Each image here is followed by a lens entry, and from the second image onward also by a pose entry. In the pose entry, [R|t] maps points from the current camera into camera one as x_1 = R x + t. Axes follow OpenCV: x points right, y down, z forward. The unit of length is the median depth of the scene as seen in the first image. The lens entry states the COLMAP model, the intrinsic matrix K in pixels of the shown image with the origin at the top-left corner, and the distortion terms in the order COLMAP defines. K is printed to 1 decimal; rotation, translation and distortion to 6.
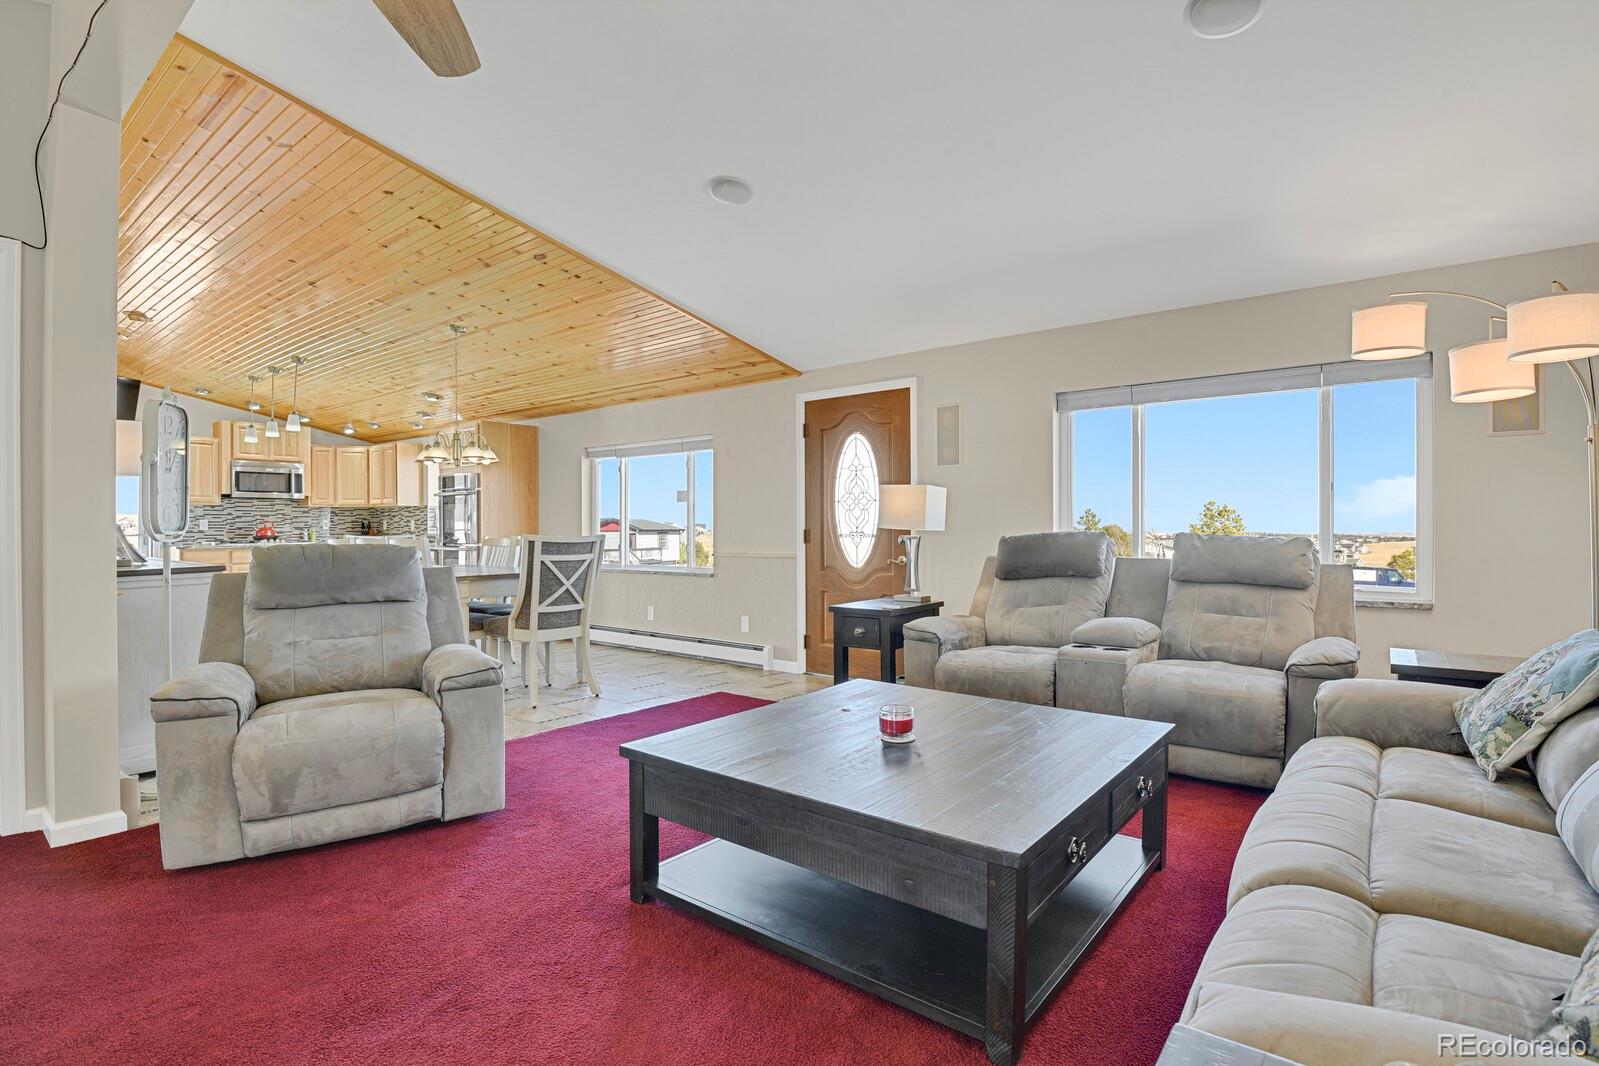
lens RADIAL K [[777.2, 0, 808.2], [0, 777.2, 532.2], [0, 0, 1]] dist [-0.034255, -0.000560]
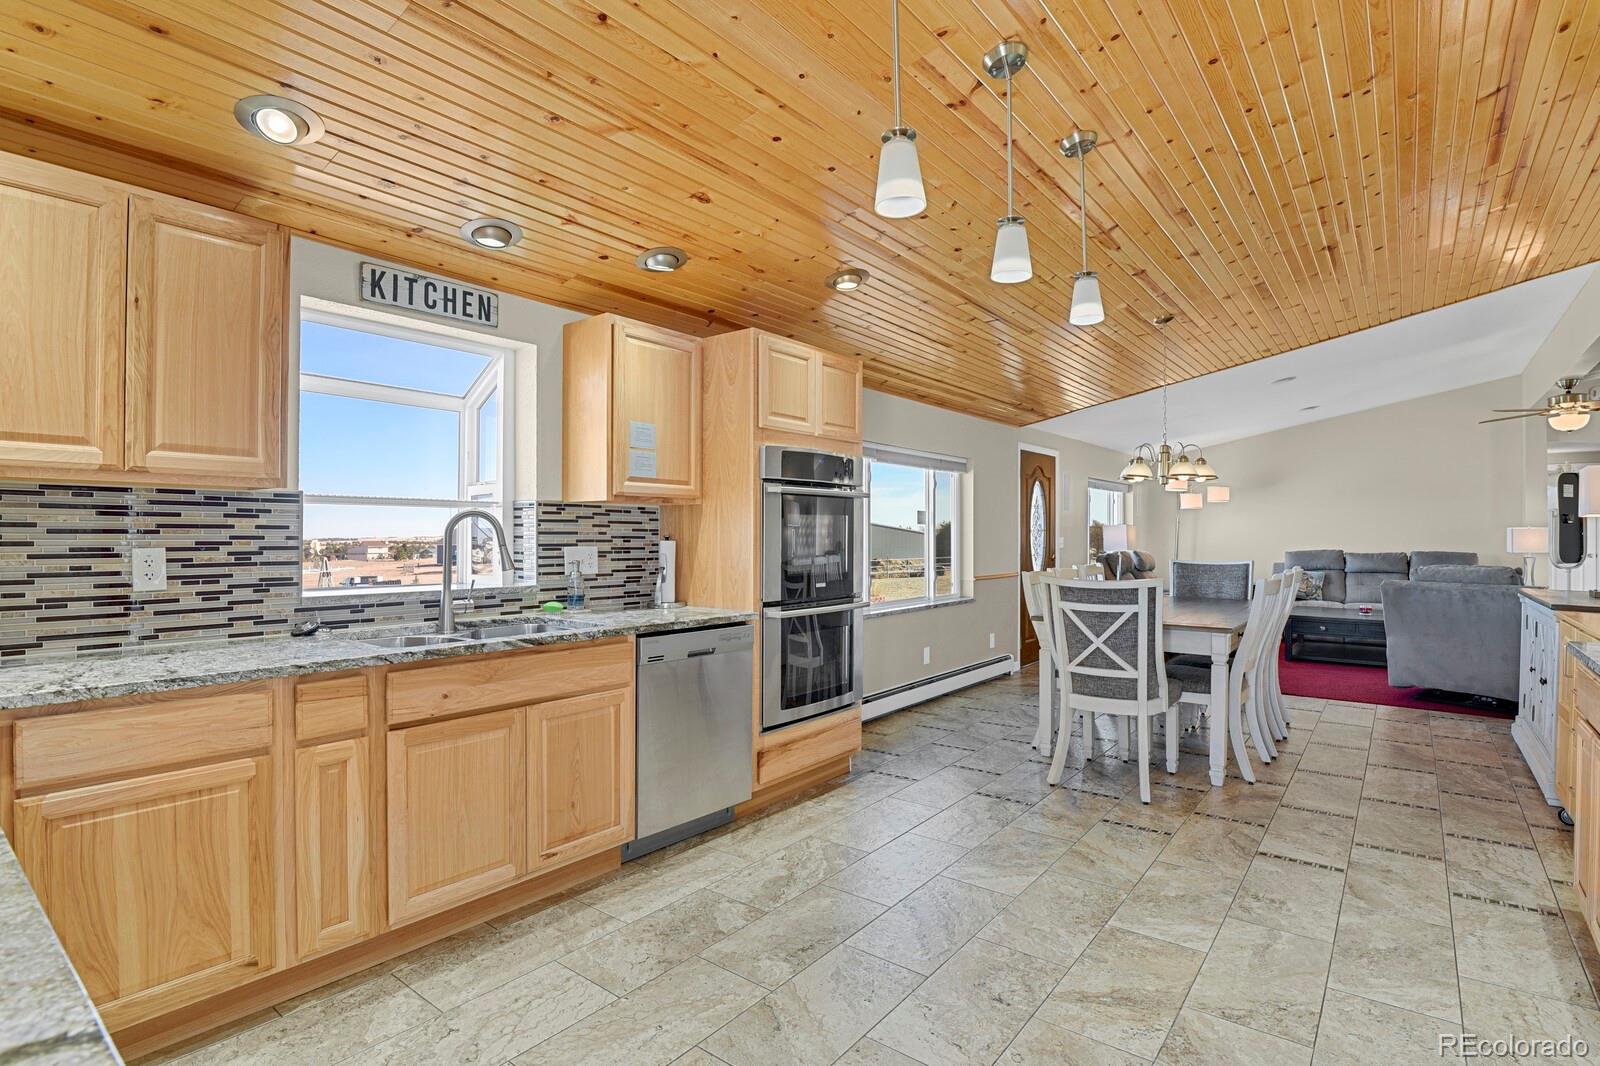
lens RADIAL K [[780.3, 0, 811.1], [0, 780.3, 532.8], [0, 0, 1]] dist [-0.026878, -0.003734]
pose [[-0.011540, 0.005194, 0.999920, -1.568176], [0.004172, 0.999978, -0.005146, -0.037404], [-0.999925, 0.004112, -0.011562, 1.694944]]
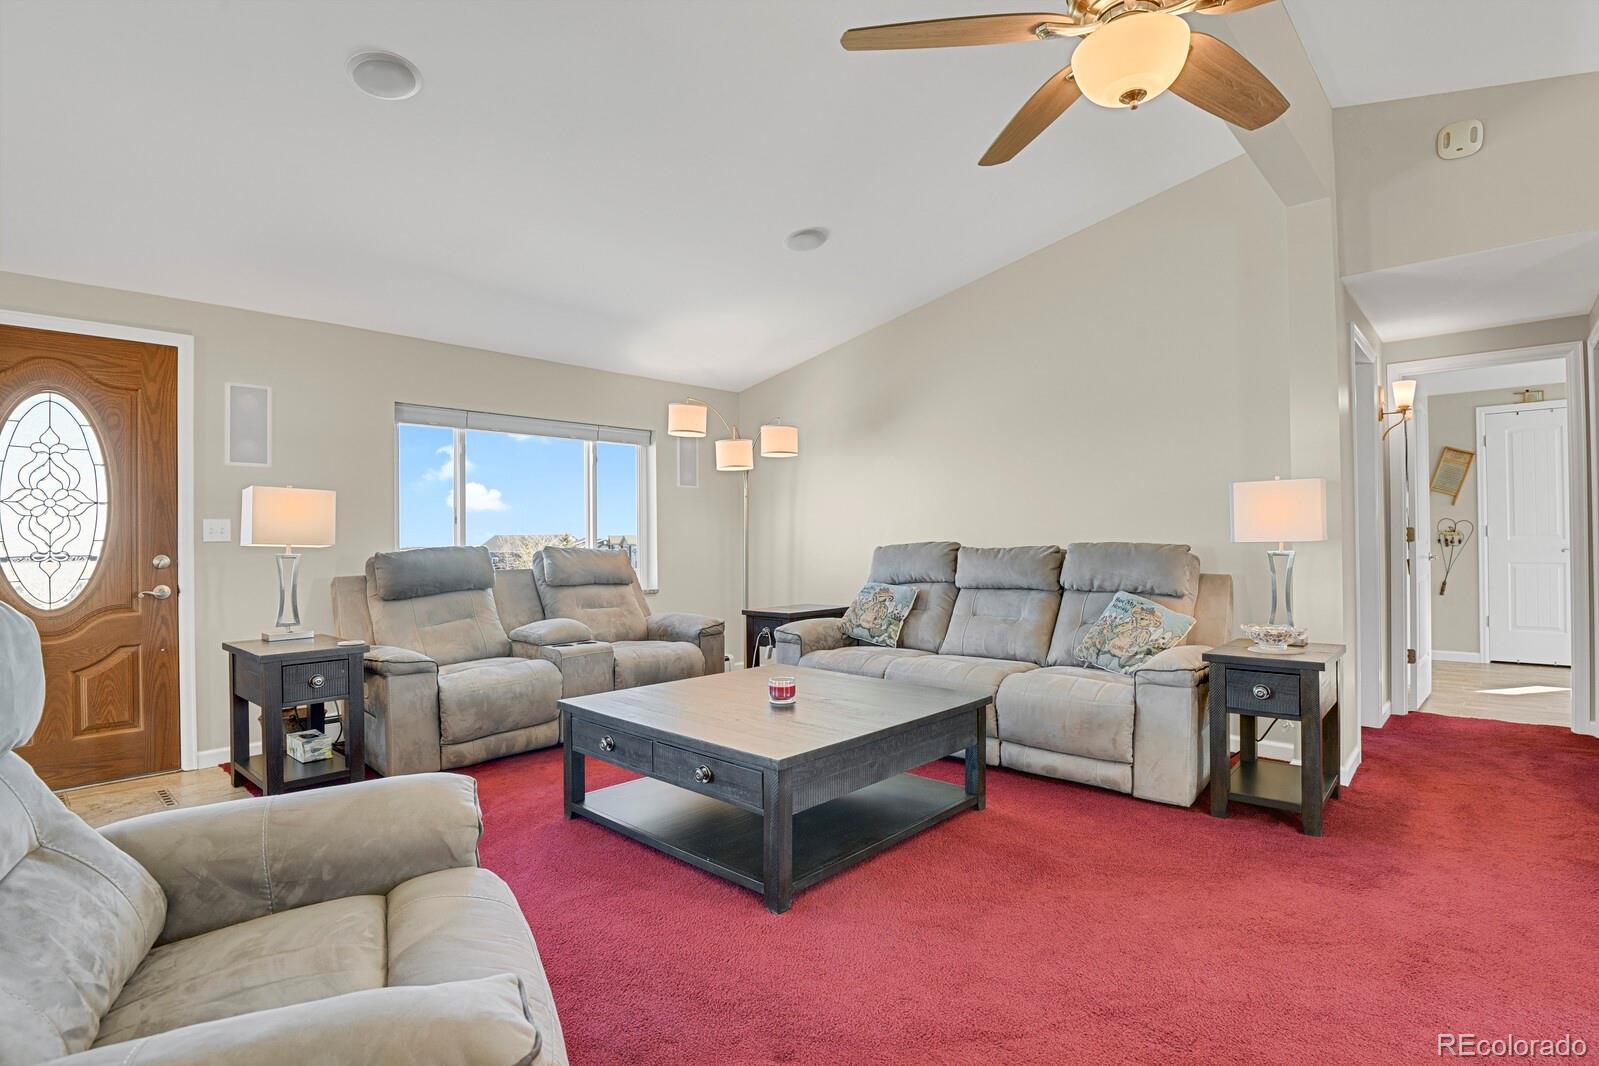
lens RADIAL K [[792.5, 0, 805.7], [0, 792.5, 532.7], [0, 0, 1]] dist [-0.025865, -0.001953]
pose [[0.069290, 0.009656, 0.997550, -0.608910], [0.014540, 0.999837, -0.010688, -0.000685], [-0.997491, 0.015245, 0.069138, 0.432319]]
